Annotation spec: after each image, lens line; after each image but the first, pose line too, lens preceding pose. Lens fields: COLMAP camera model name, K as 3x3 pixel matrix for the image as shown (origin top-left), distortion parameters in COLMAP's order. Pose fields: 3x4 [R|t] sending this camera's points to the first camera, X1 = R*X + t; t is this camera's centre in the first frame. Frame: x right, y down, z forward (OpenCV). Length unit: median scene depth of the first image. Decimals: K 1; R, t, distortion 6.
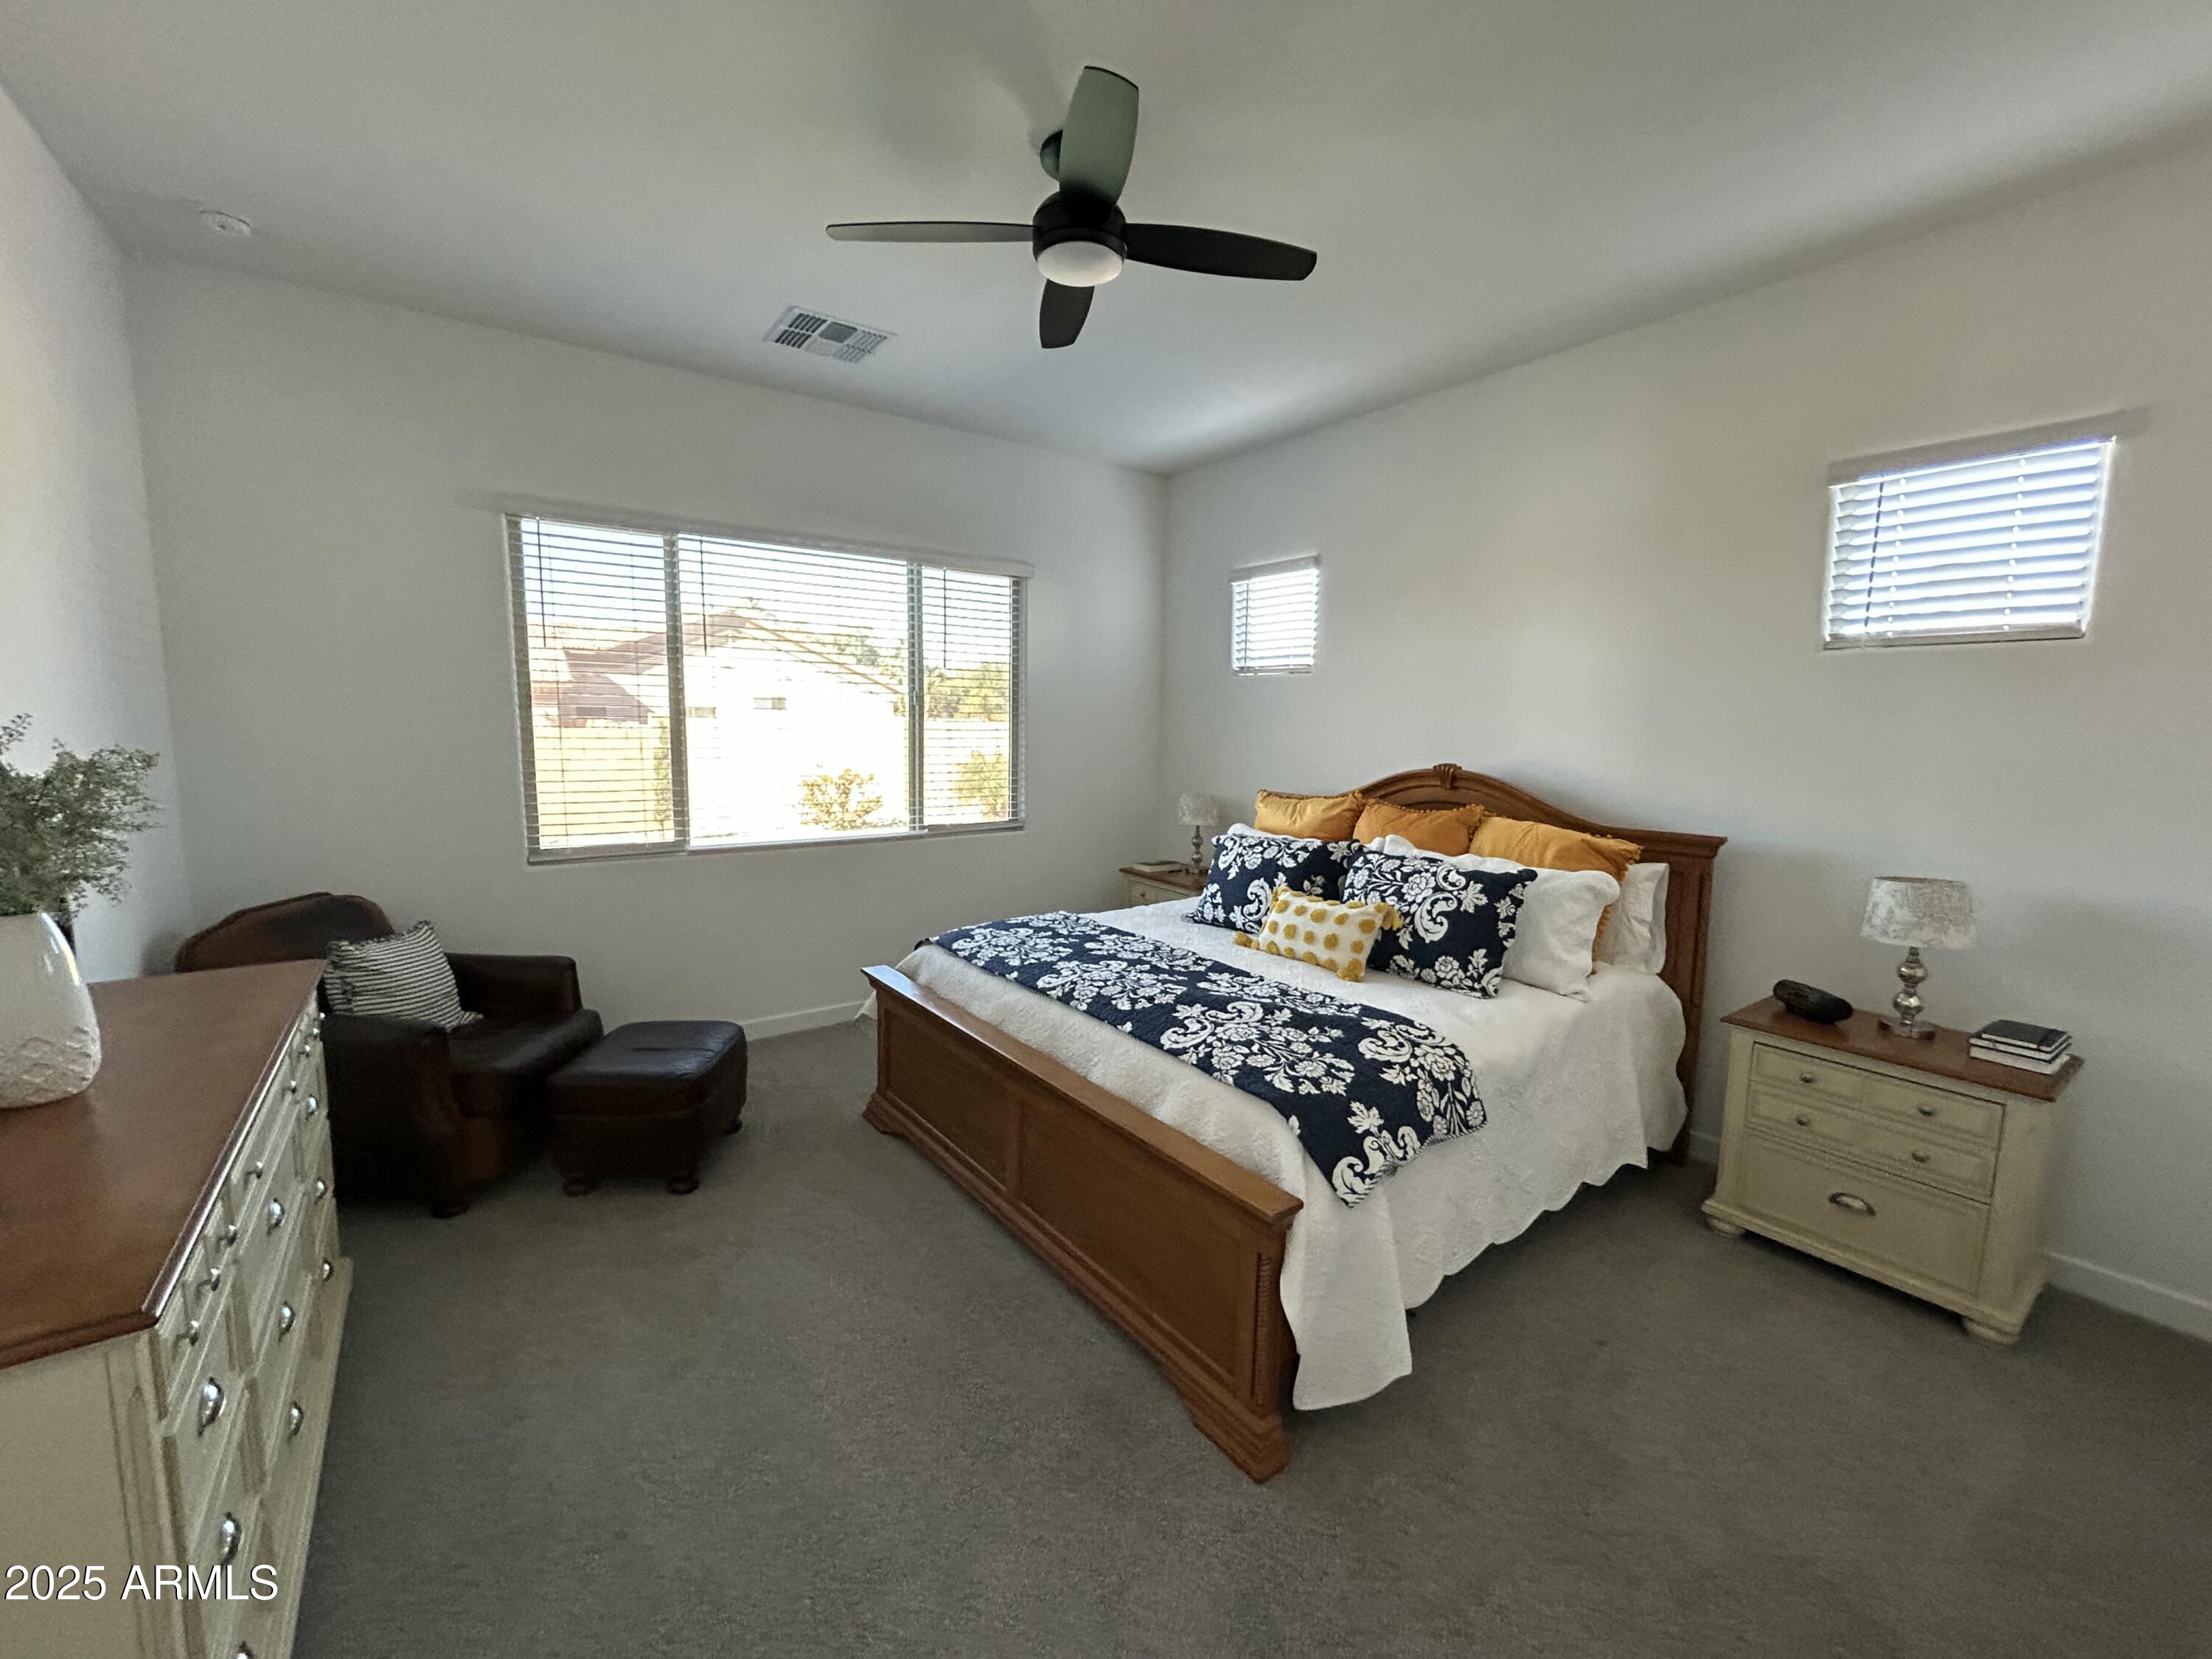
lens RADIAL K [[903.9, 0, 1105.6], [0, 903.9, 830.4], [0, 0, 1]] dist [-0.001094, -0.000559]
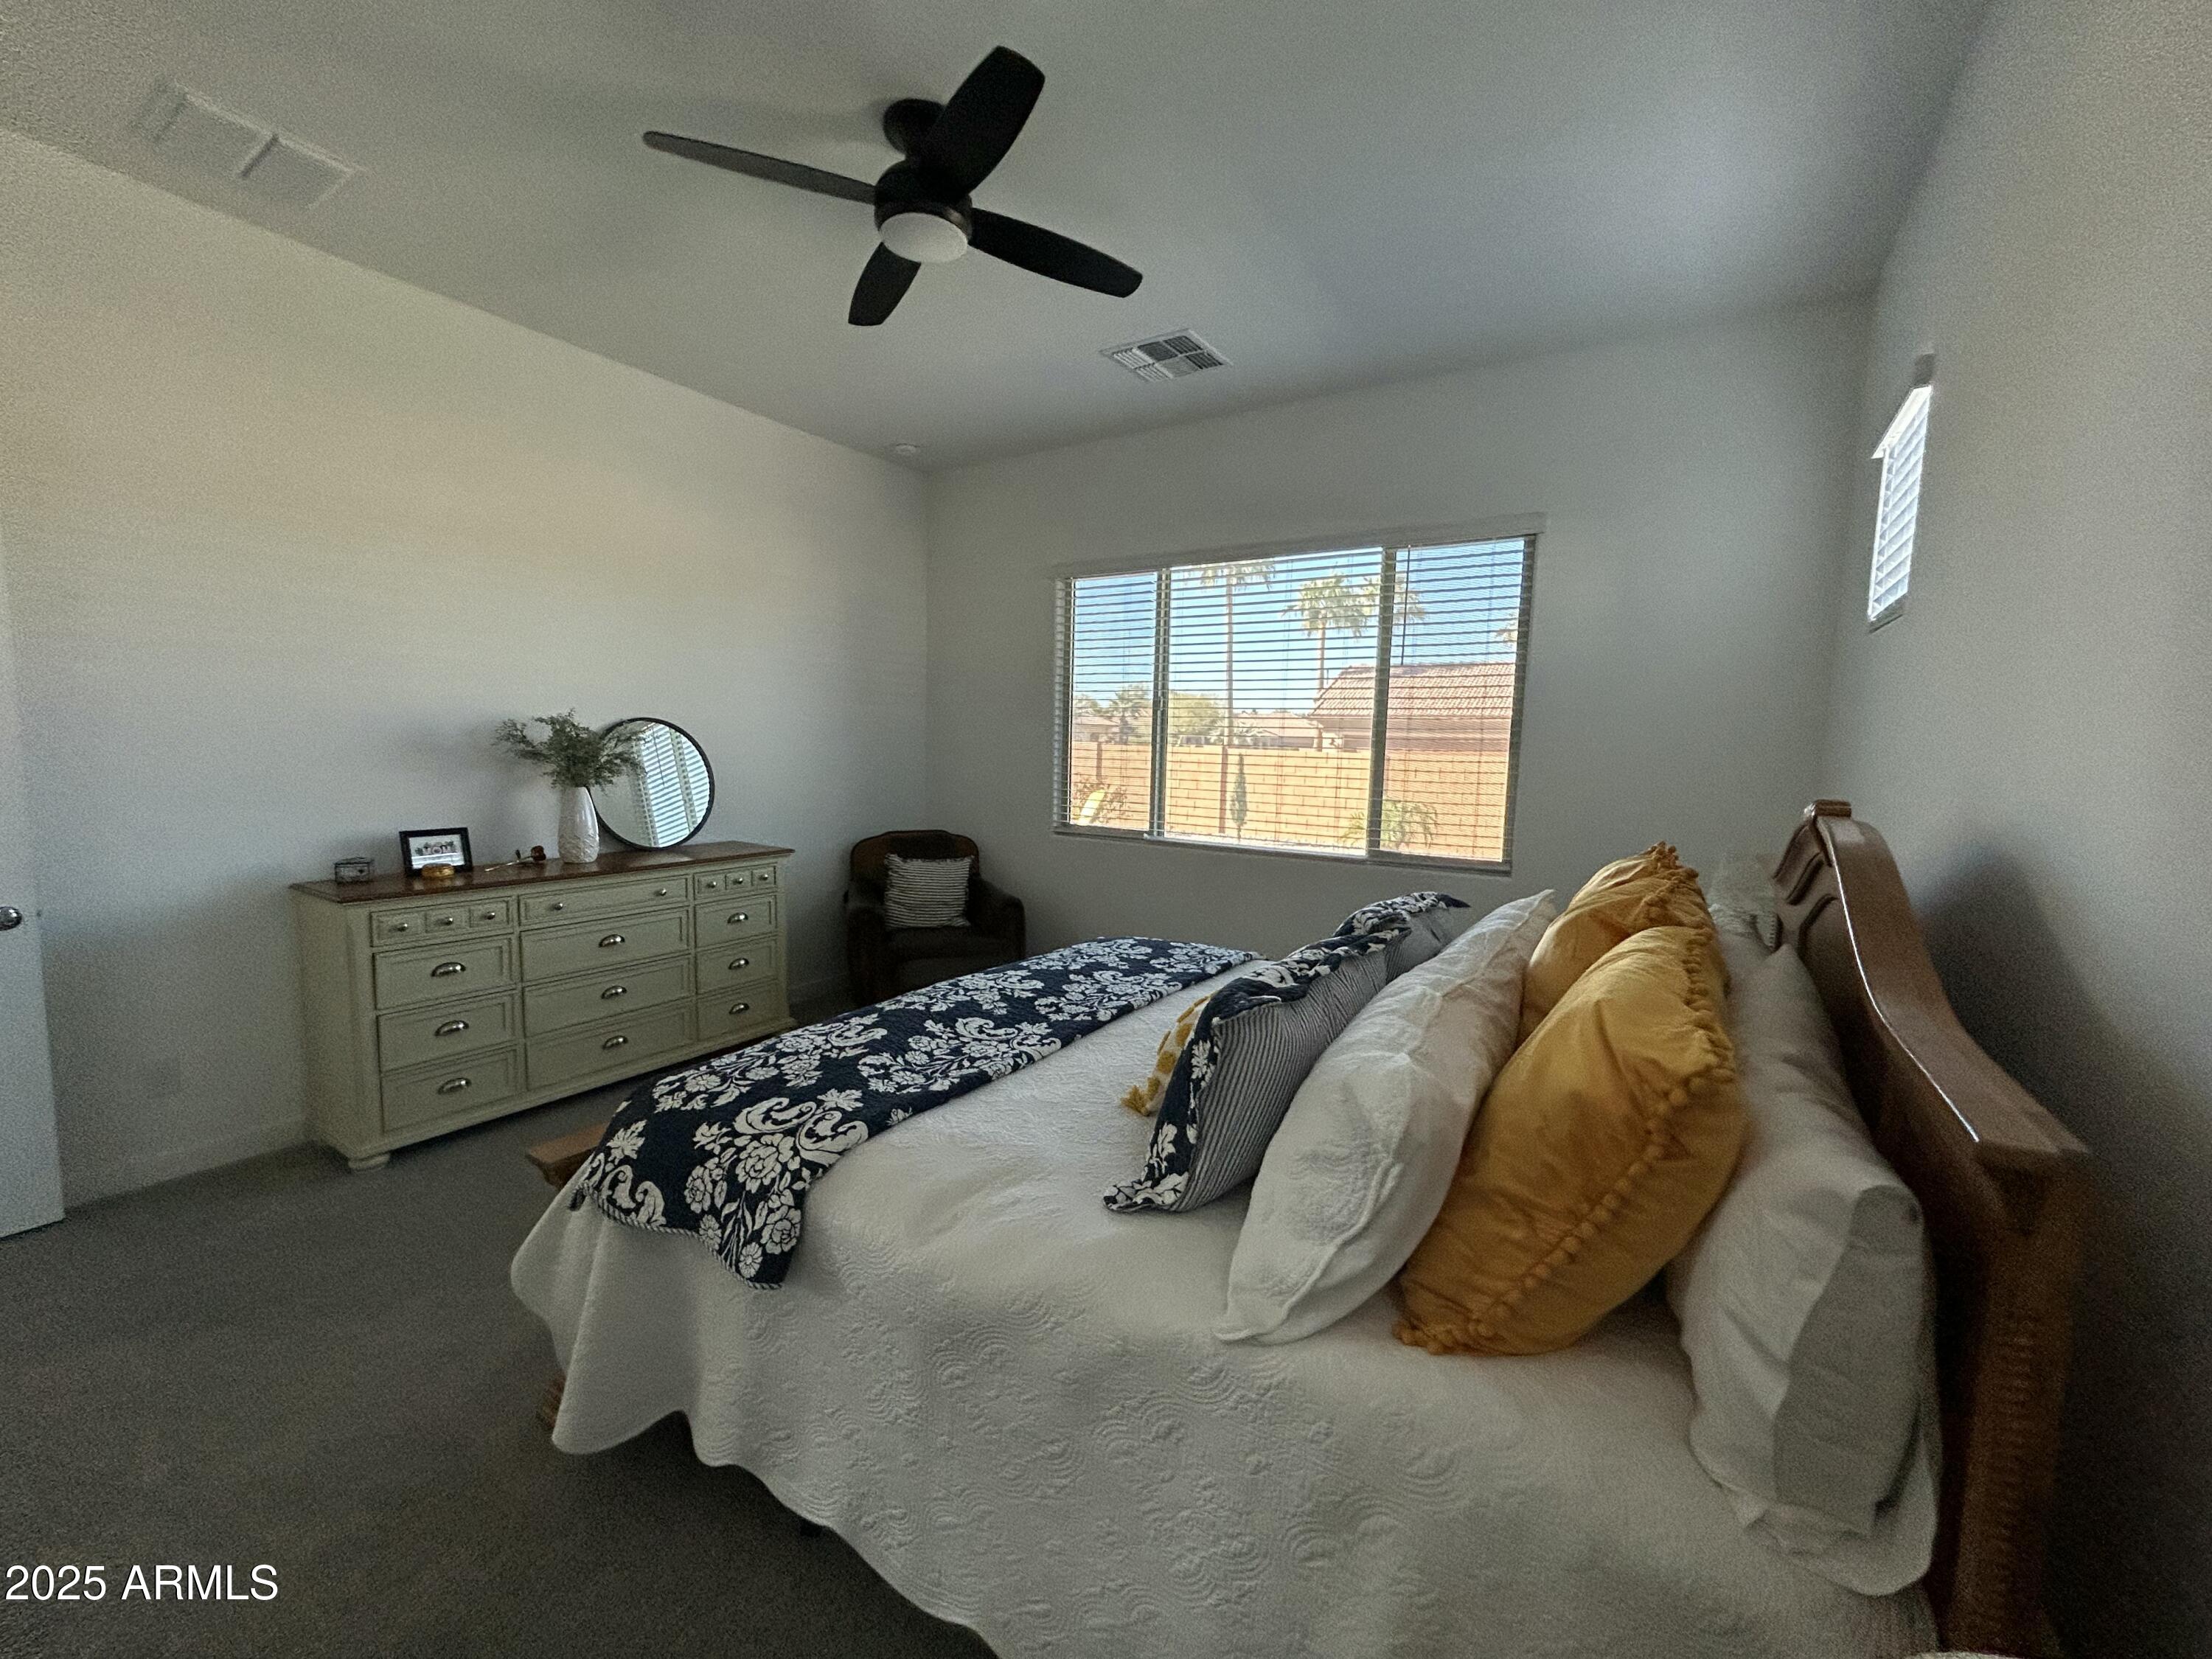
lens RADIAL K [[903.9, 0, 1105.6], [0, 903.9, 830.4], [0, 0, 1]] dist [-0.001094, -0.000559]
pose [[0.344964, 0.089645, -0.934325, 0.816182], [-0.132006, 0.990169, 0.046265, -0.048221], [0.929287, 0.107377, 0.353406, 0.728004]]
